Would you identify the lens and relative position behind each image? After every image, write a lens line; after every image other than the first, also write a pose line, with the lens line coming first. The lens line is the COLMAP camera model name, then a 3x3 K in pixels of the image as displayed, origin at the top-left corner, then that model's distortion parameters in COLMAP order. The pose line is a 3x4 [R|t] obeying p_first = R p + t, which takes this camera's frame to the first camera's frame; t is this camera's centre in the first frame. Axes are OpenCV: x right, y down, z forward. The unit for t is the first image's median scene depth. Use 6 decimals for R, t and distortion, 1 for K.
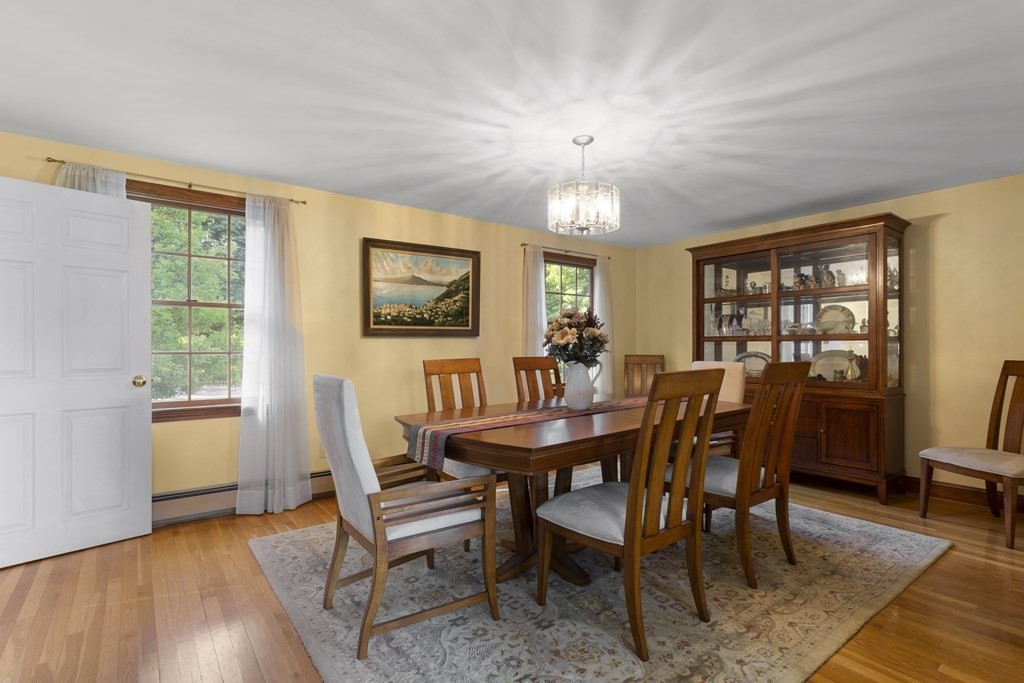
lens RADIAL K [[493.4, 0, 514.6], [0, 493.4, 341.1], [0, 0, 1]] dist [0.004105, 0.000935]
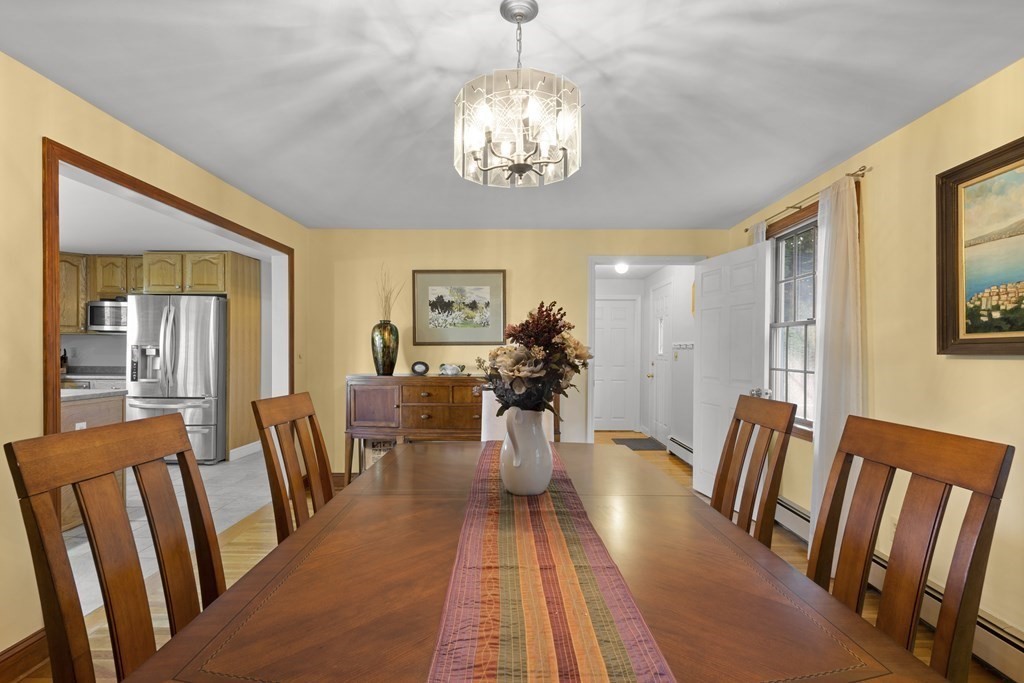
lens RADIAL K [[493.4, 0, 514.6], [0, 493.4, 347.3], [0, 0, 1]] dist [0.004105, 0.000935]
pose [[-0.614737, -0.003107, -0.788726, 0.416794], [0.001903, 0.999983, -0.005423, -0.015736], [0.788730, -0.004835, -0.614720, 0.958267]]
